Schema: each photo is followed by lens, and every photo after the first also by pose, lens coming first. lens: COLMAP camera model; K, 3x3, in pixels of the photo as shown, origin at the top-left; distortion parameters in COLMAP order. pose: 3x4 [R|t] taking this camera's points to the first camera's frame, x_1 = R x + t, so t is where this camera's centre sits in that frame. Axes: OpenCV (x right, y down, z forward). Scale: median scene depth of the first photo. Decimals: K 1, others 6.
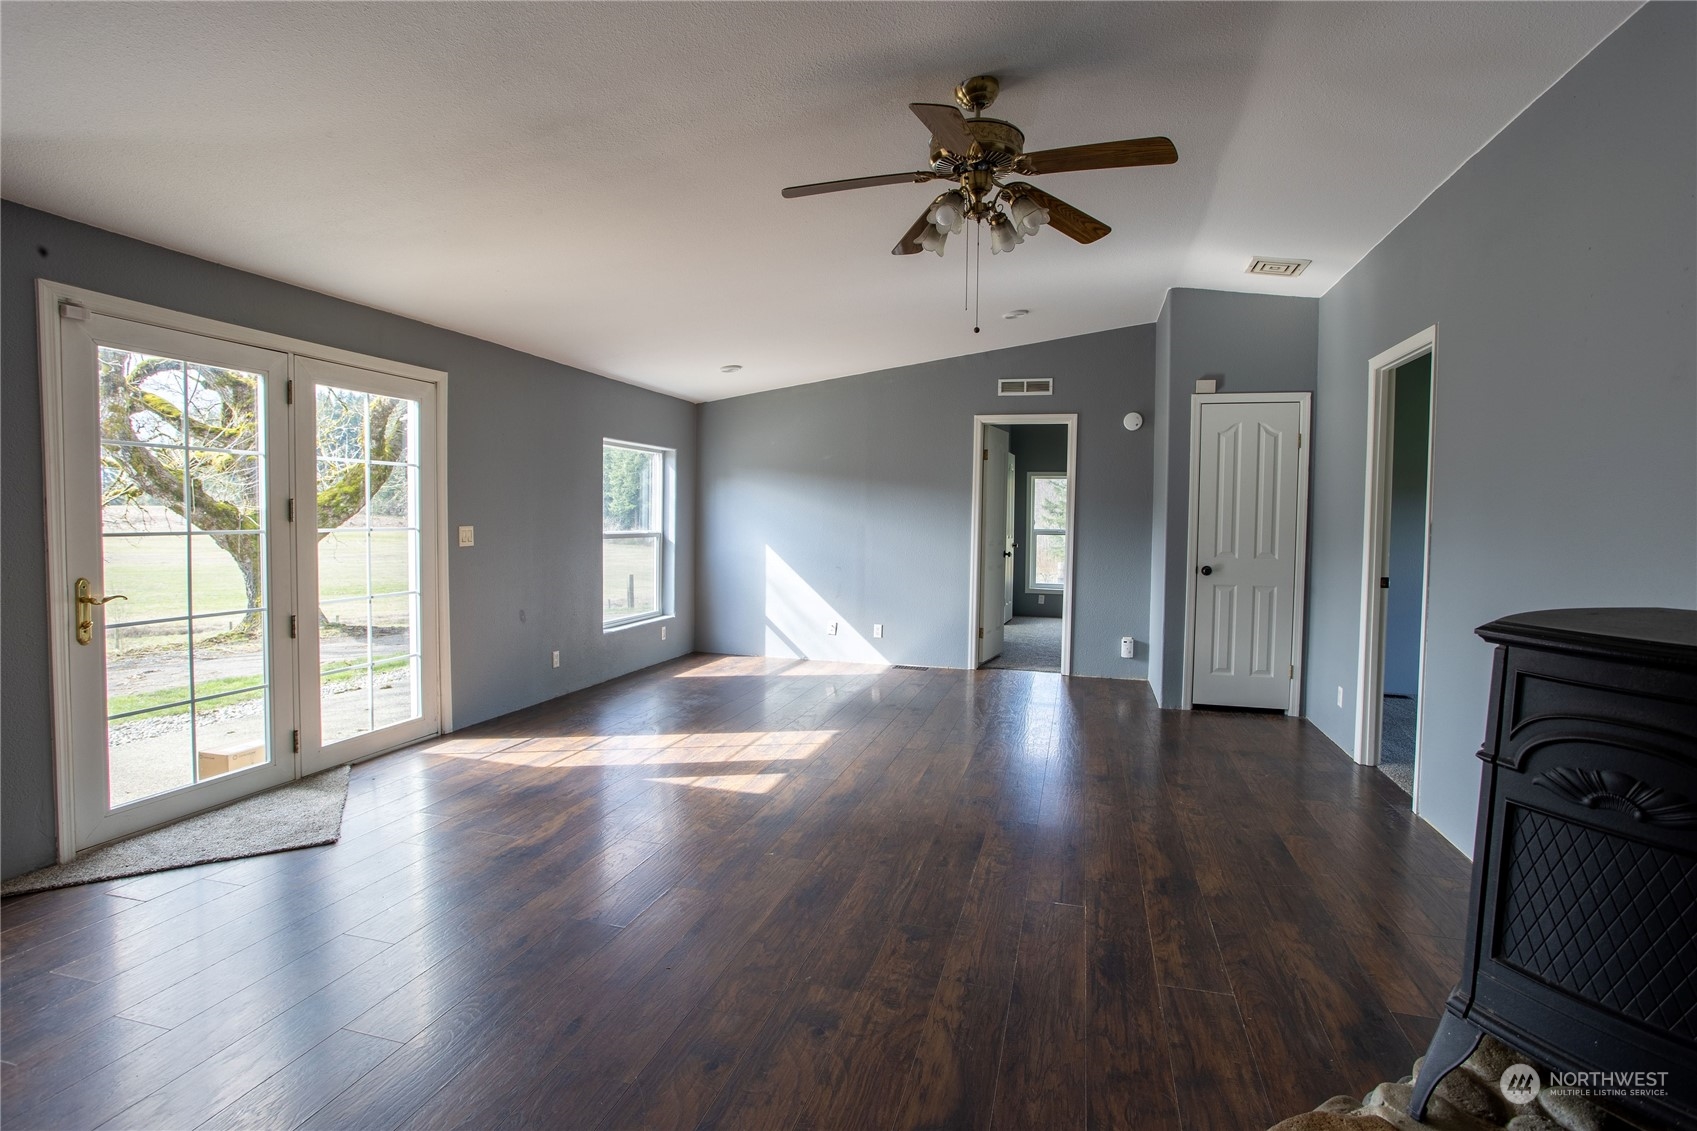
lens RADIAL K [[834.8, 0, 850.0], [0, 834.8, 553.5], [0, 0, 1]] dist [-0.057823, 0.032339]
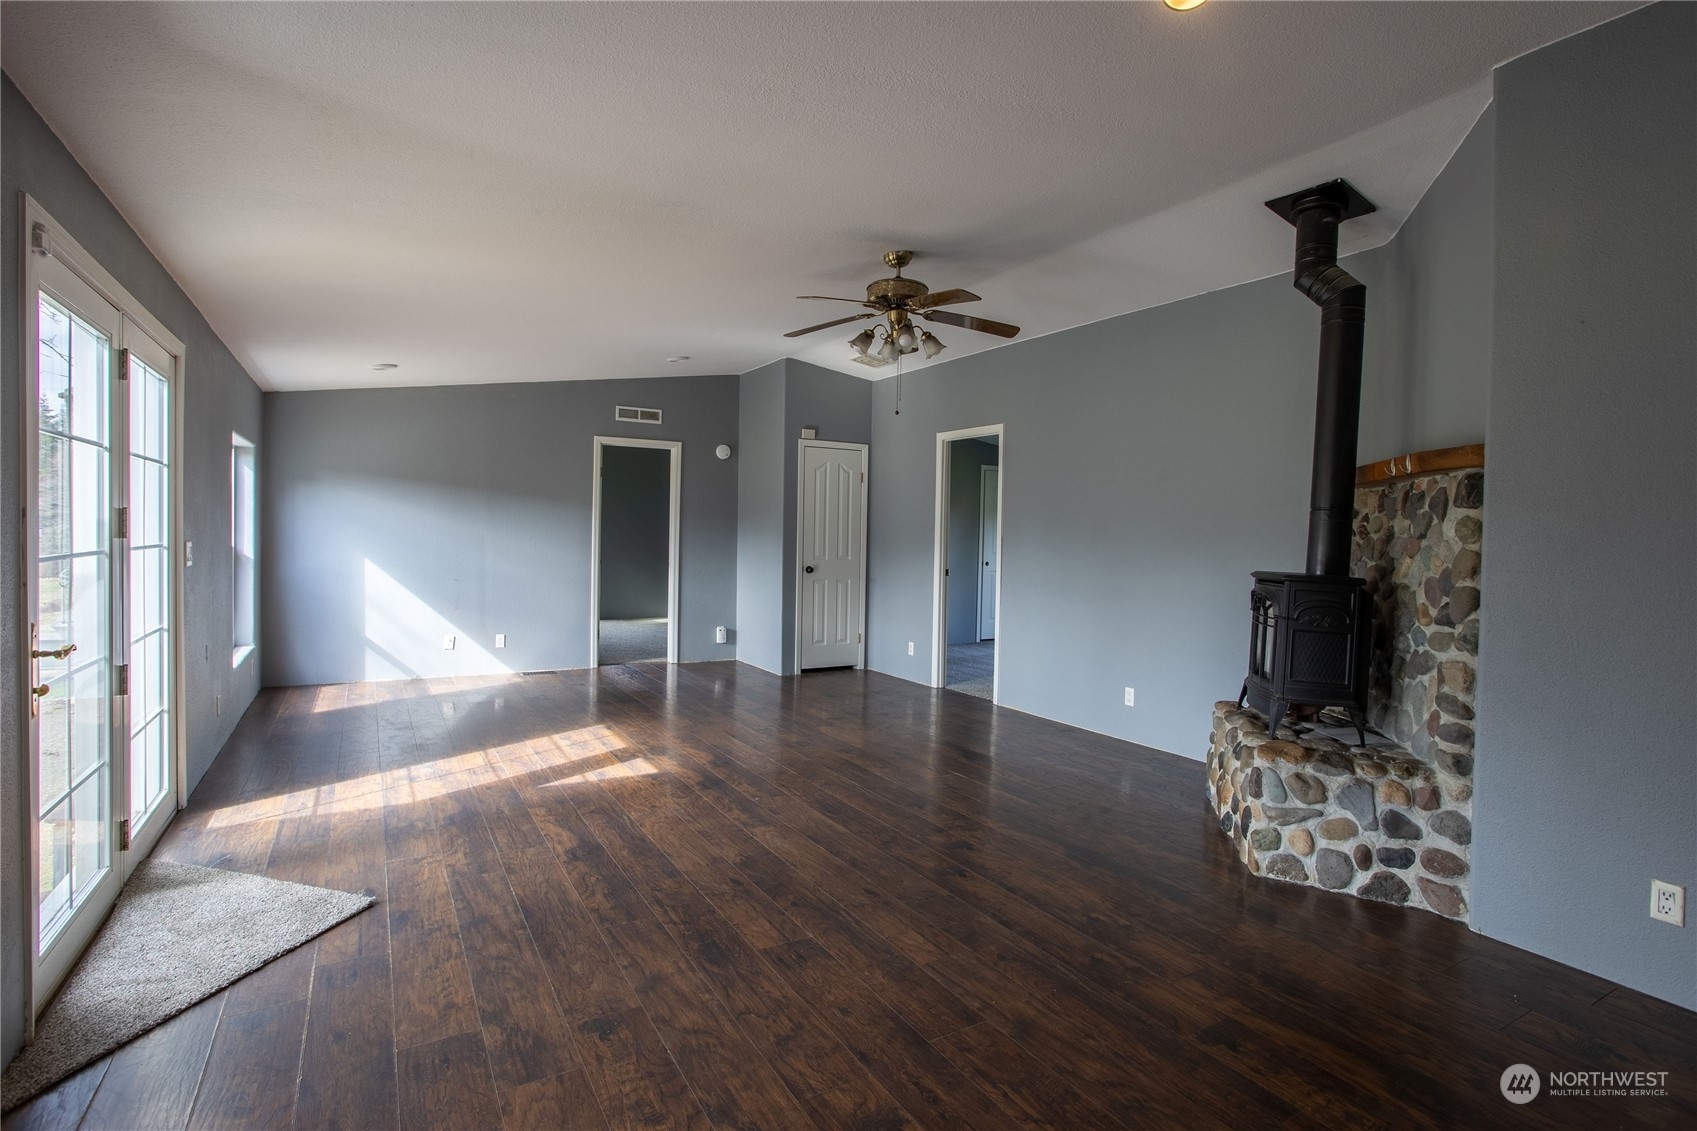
lens RADIAL K [[834.8, 0, 850.0], [0, 834.8, 553.5], [0, 0, 1]] dist [-0.057823, 0.032339]
pose [[0.688196, -0.017491, 0.725314, -0.523031], [0.022510, 0.999743, 0.002750, -0.008133], [-0.725175, 0.014435, 0.688413, 0.007859]]
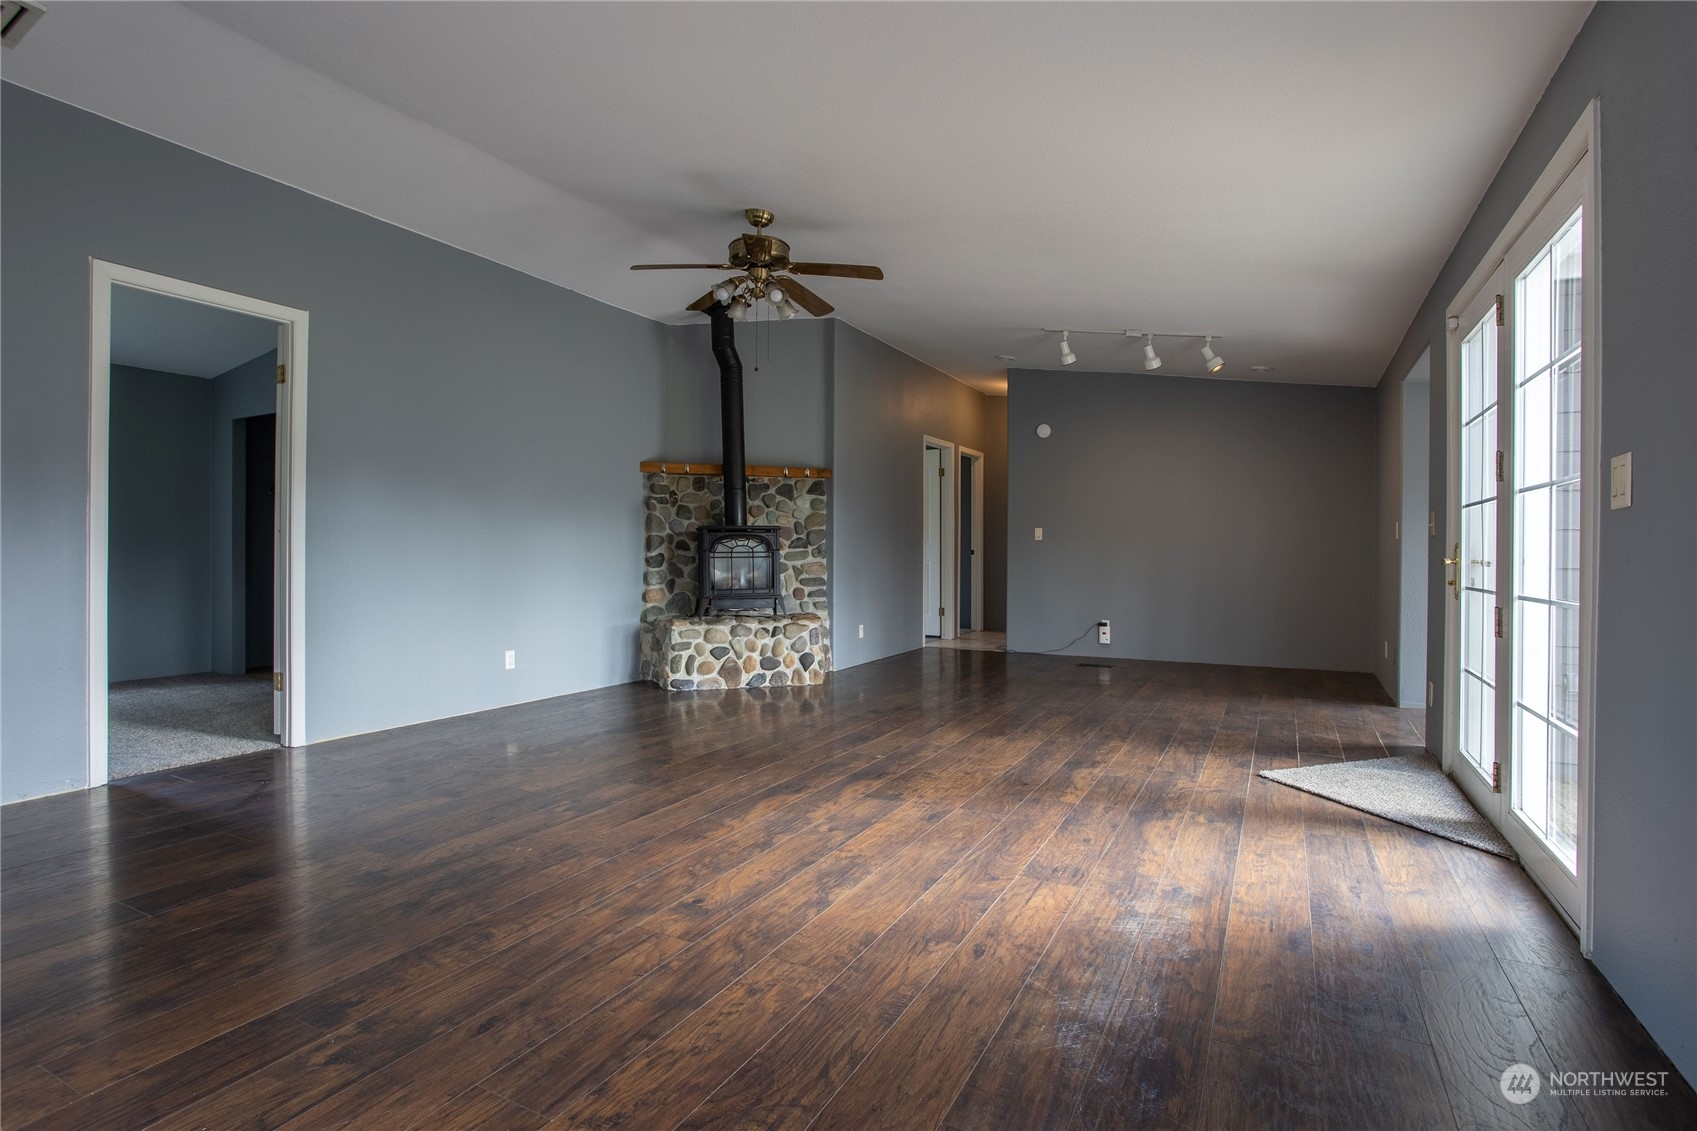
lens RADIAL K [[834.8, 0, 850.0], [0, 834.8, 553.5], [0, 0, 1]] dist [-0.057823, 0.032339]
pose [[-0.979521, -0.017941, 0.200542, -0.171358], [-0.007907, 0.998681, 0.050723, -0.003493], [-0.201188, 0.048099, -0.978371, 1.267273]]
